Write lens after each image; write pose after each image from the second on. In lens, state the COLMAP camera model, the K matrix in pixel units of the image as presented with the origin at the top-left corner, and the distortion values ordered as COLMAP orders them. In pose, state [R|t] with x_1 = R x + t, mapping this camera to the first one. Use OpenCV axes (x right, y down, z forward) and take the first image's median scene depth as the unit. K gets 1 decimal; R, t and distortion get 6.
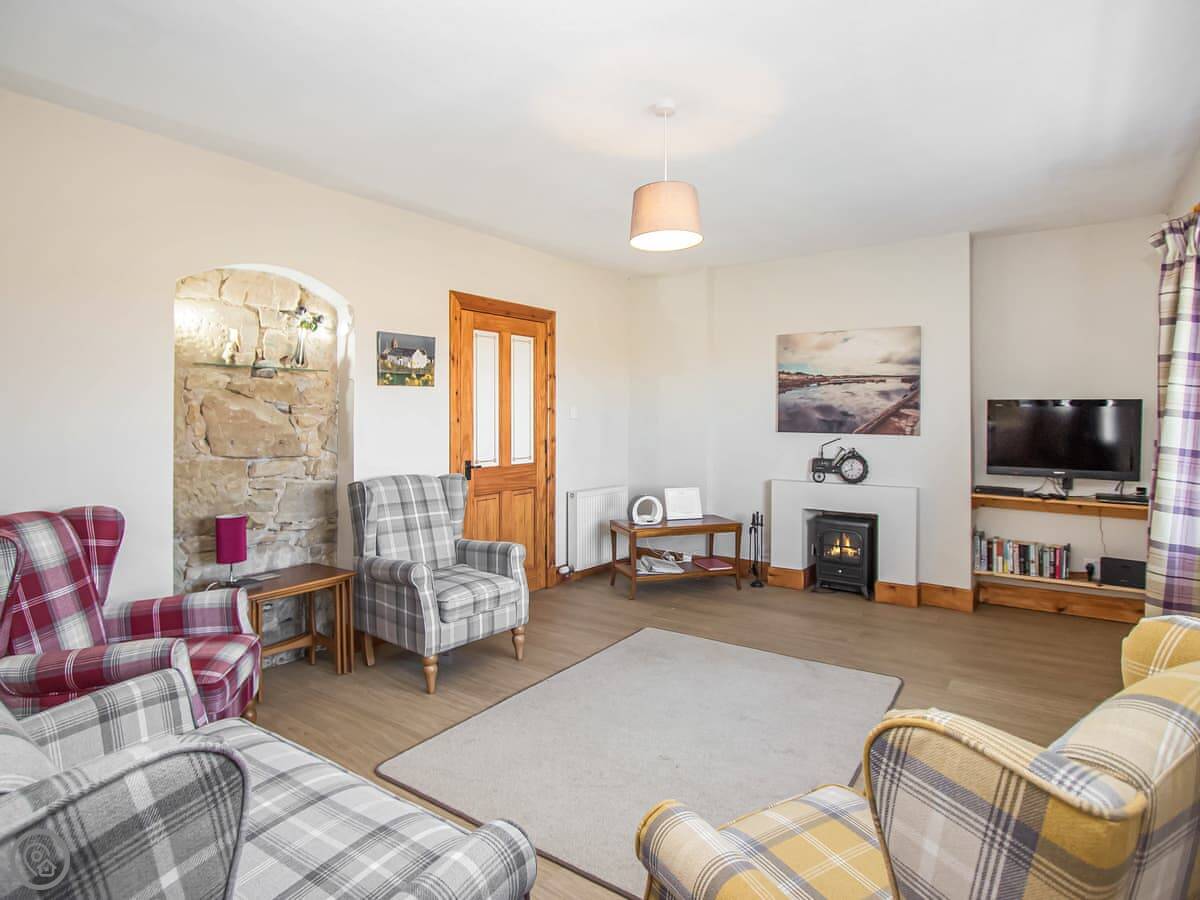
lens RADIAL K [[658.9, 0, 599.5], [0, 658.9, 403.6], [0, 0, 1]] dist [-0.001194, -0.000375]
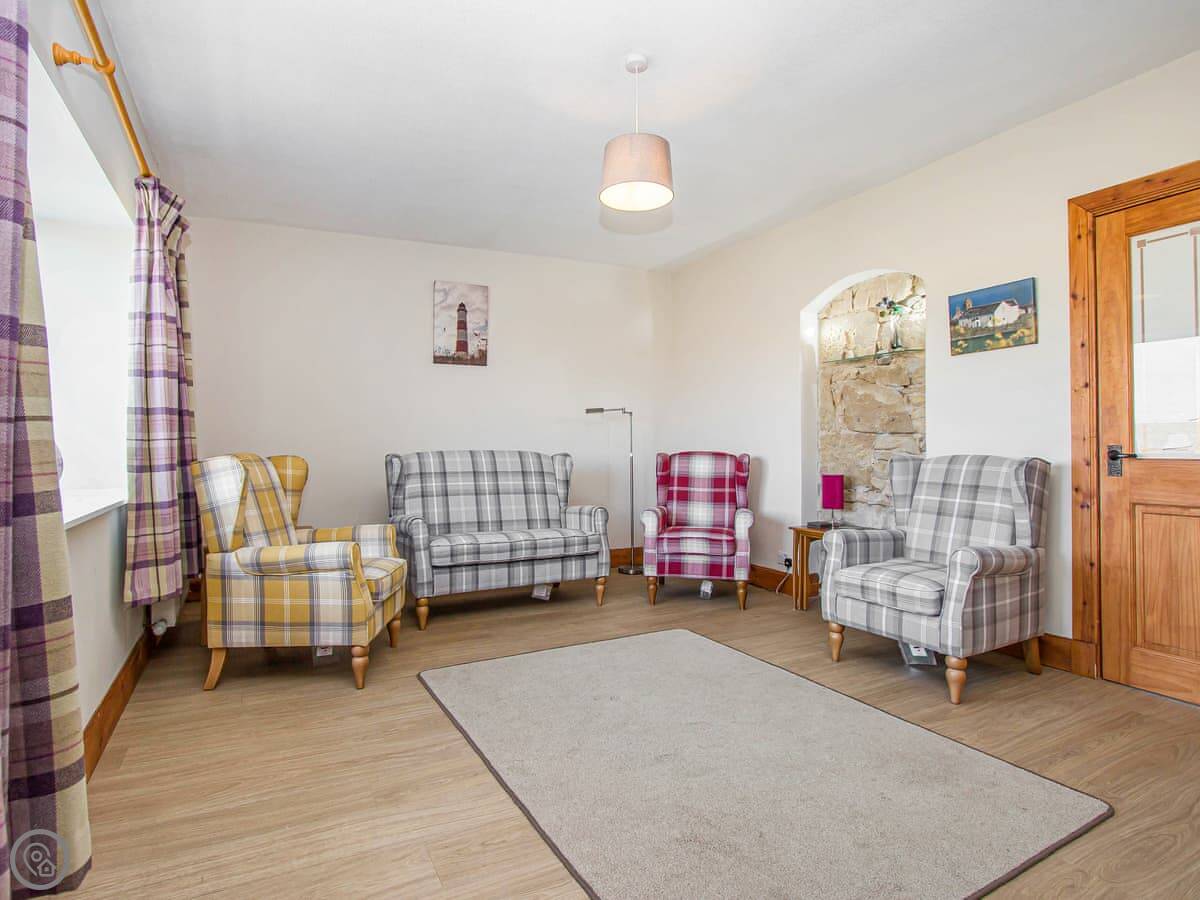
lens RADIAL K [[632.4, 0, 600.0], [0, 632.4, 450.0], [0, 0, 1]] dist [-0.000071, -0.000033]
pose [[-0.423705, 0.008779, -0.905758, 0.703816], [0.018401, 0.999830, 0.001083, 0.098466], [0.905613, -0.016208, -0.423794, 0.987437]]
